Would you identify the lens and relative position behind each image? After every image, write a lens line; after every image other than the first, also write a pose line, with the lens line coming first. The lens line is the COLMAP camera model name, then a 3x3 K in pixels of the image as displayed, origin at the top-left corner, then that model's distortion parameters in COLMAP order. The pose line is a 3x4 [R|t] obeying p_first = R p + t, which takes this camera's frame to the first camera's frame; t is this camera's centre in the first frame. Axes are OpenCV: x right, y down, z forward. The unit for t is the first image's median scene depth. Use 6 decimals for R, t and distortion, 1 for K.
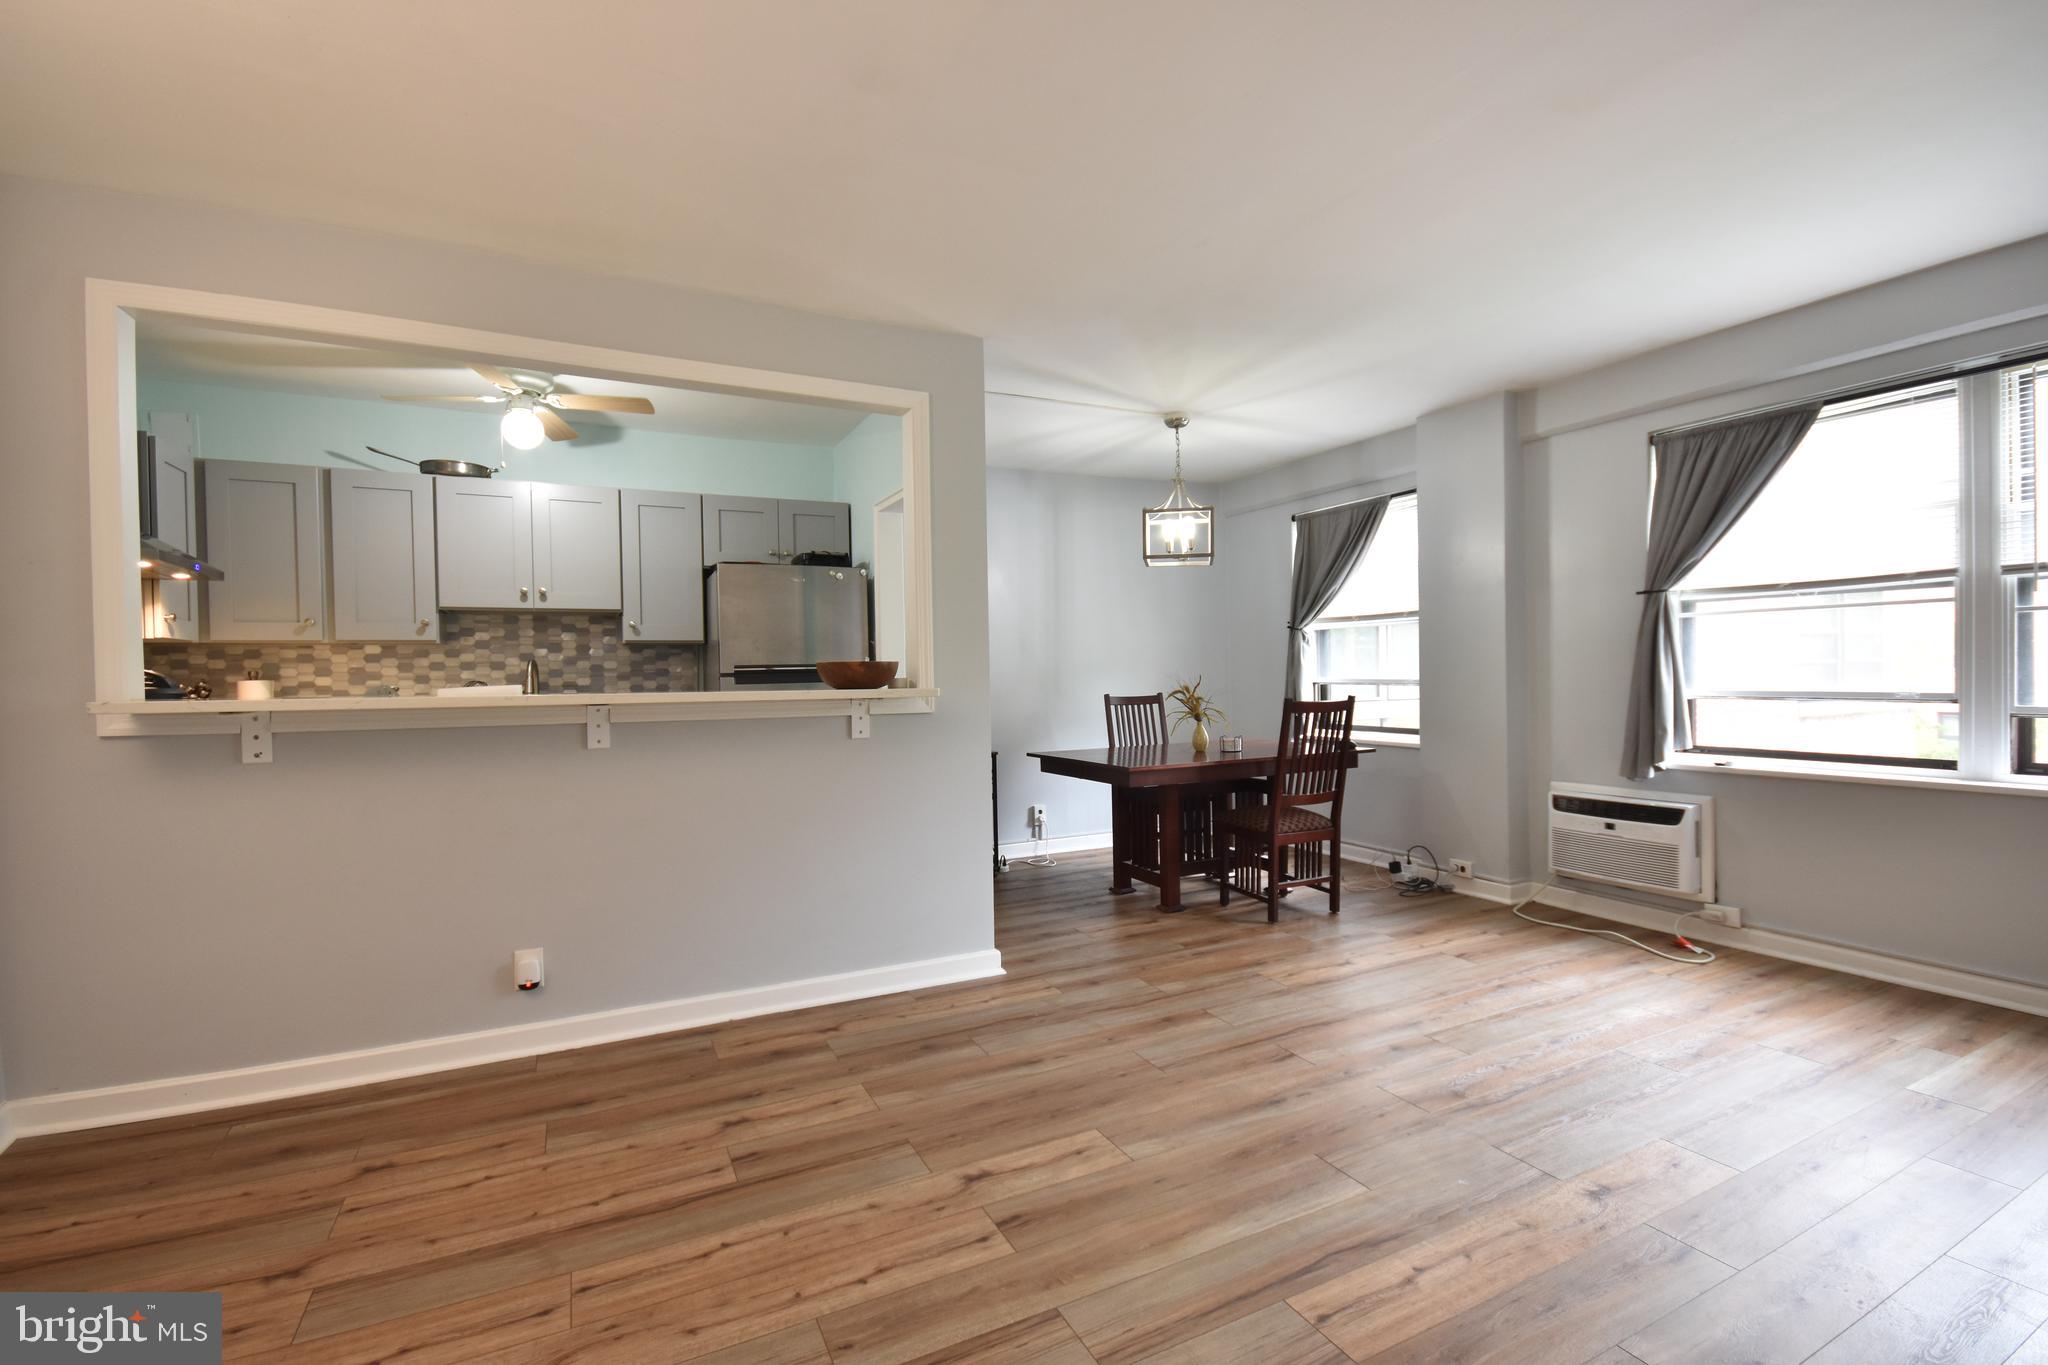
lens RADIAL K [[900.5, 0, 1028.8], [0, 900.5, 688.1], [0, 0, 1]] dist [0.006746, -0.008622]
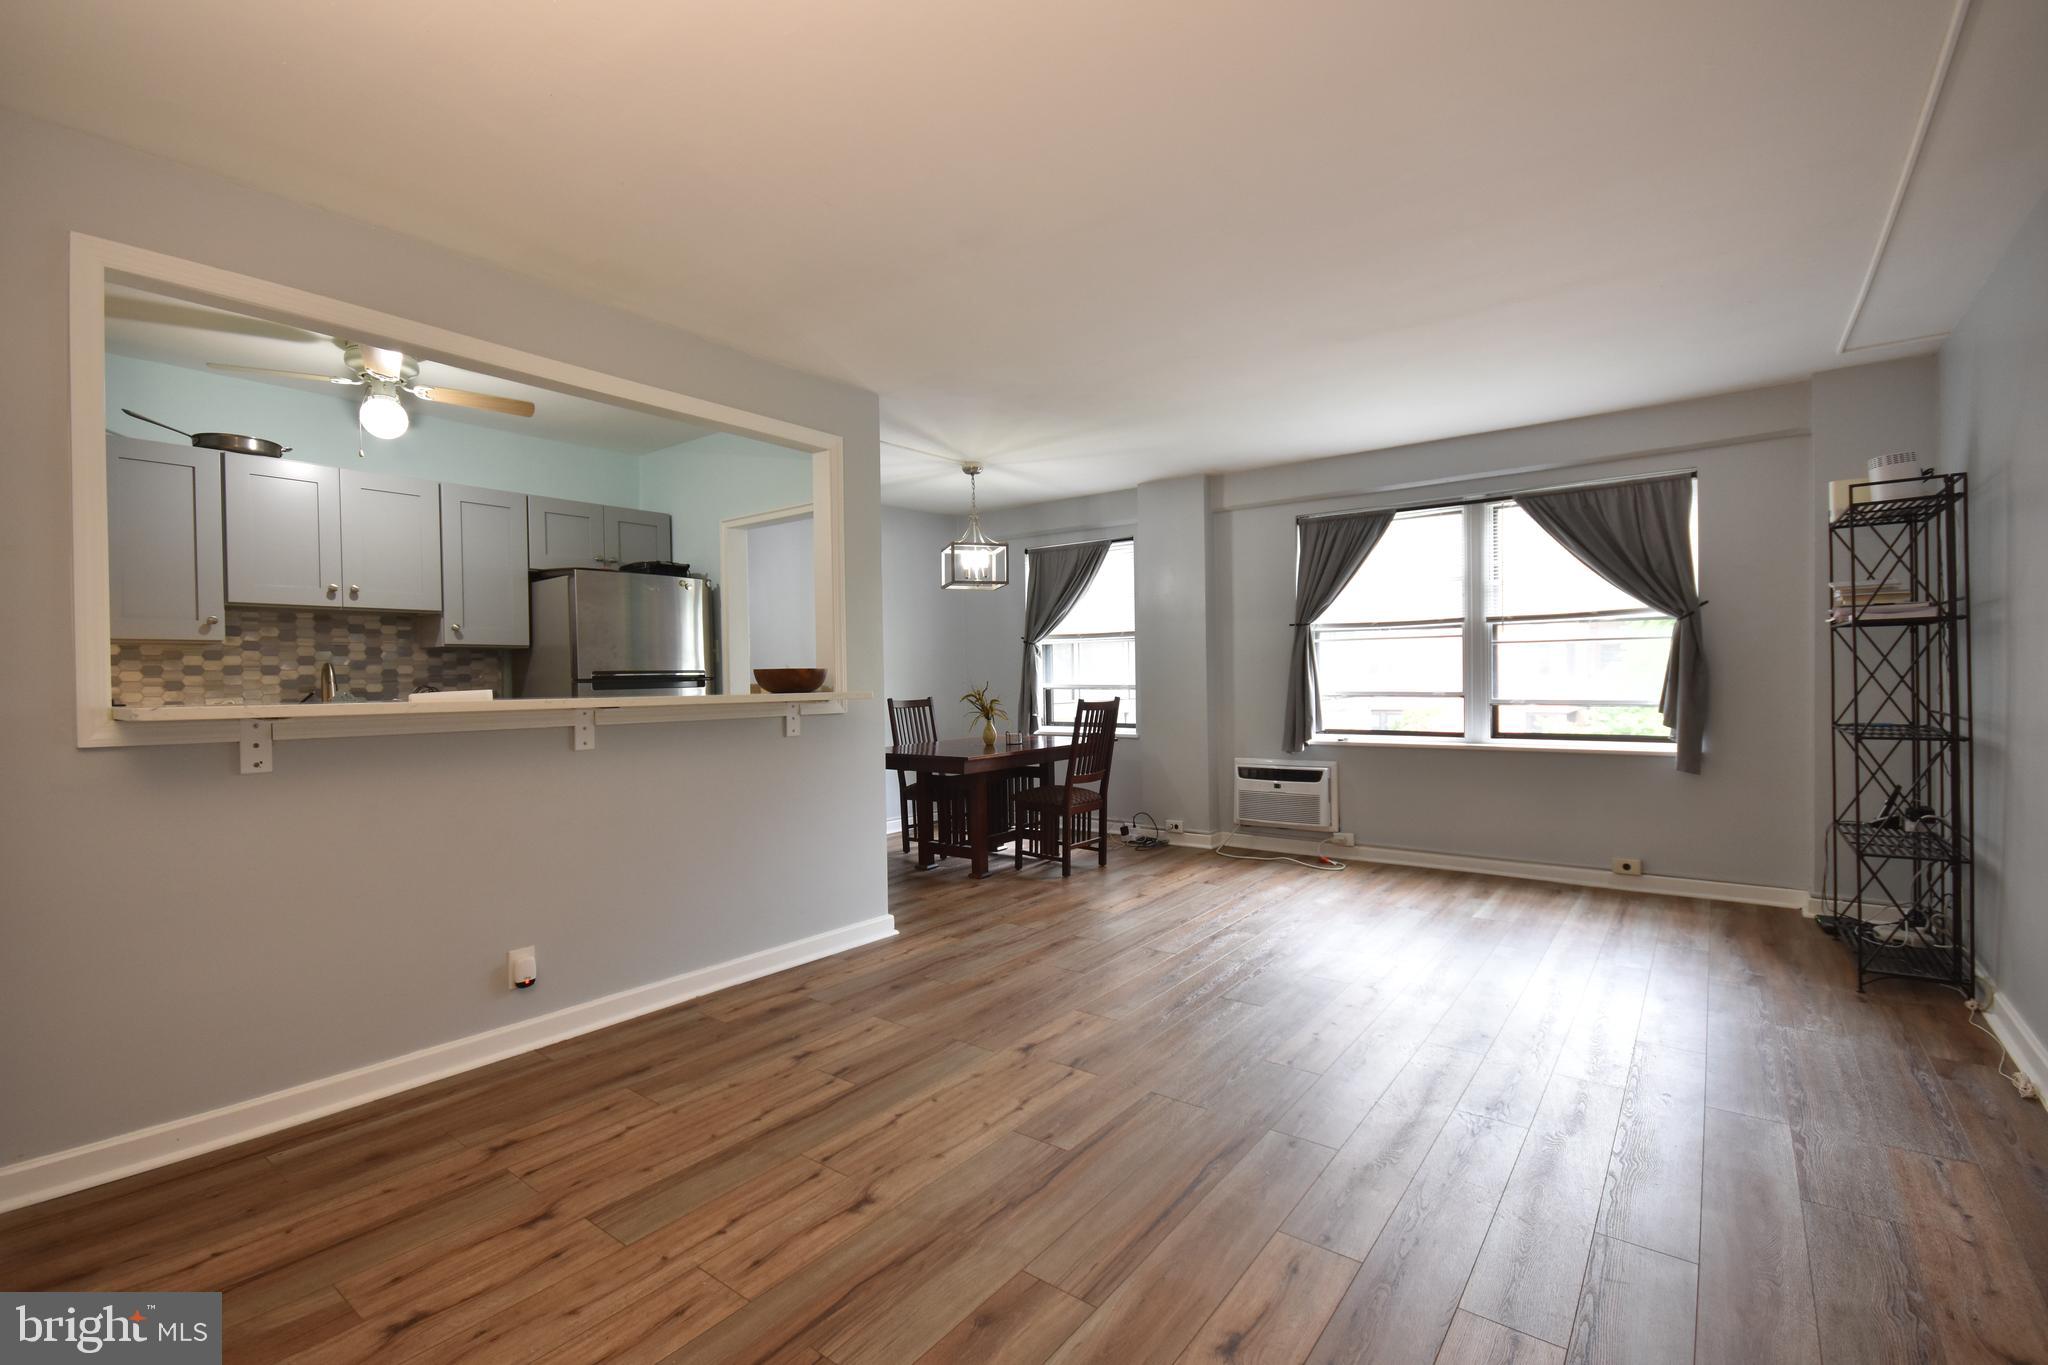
lens RADIAL K [[900.5, 0, 1029.7], [0, 900.5, 687.8], [0, 0, 1]] dist [0.006746, -0.008622]
pose [[0.898377, -0.002556, 0.439218, -0.337835], [0.006439, 0.999952, -0.007353, 0.003960], [-0.439178, 0.009434, 0.898350, -0.120635]]
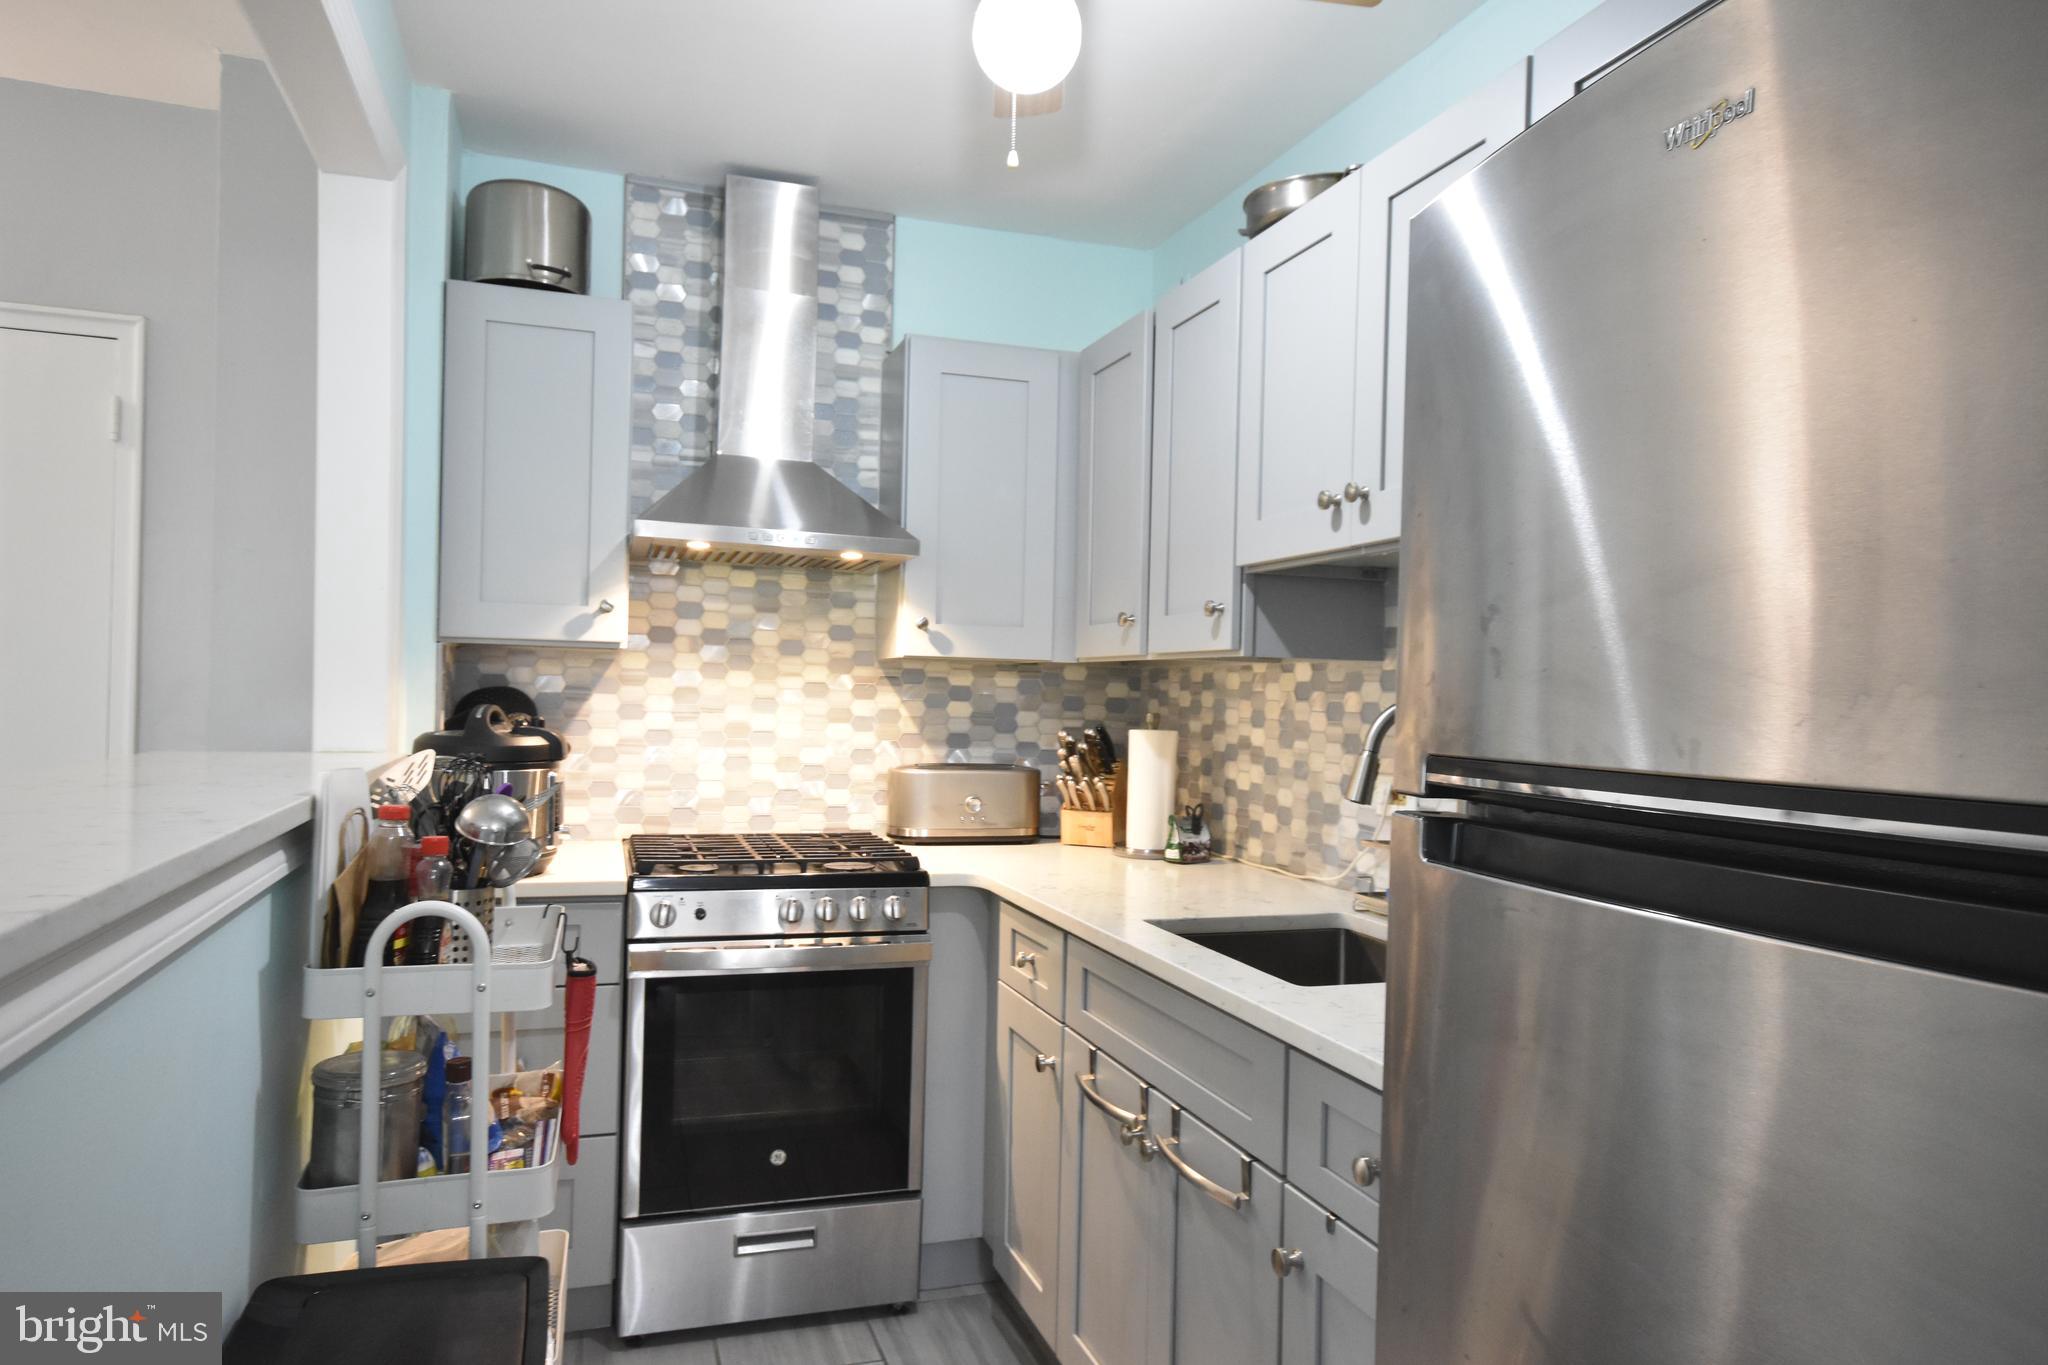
lens RADIAL K [[1293.5, 0, 1005.3], [0, 1293.5, 690.4], [0, 0, 1]] dist [0.002541, 0.012841]
pose [[-0.142180, 0.011997, -0.989768, -0.063556], [-0.035380, 0.999226, 0.017194, -0.040748], [0.989208, 0.037463, -0.141646, 0.974358]]
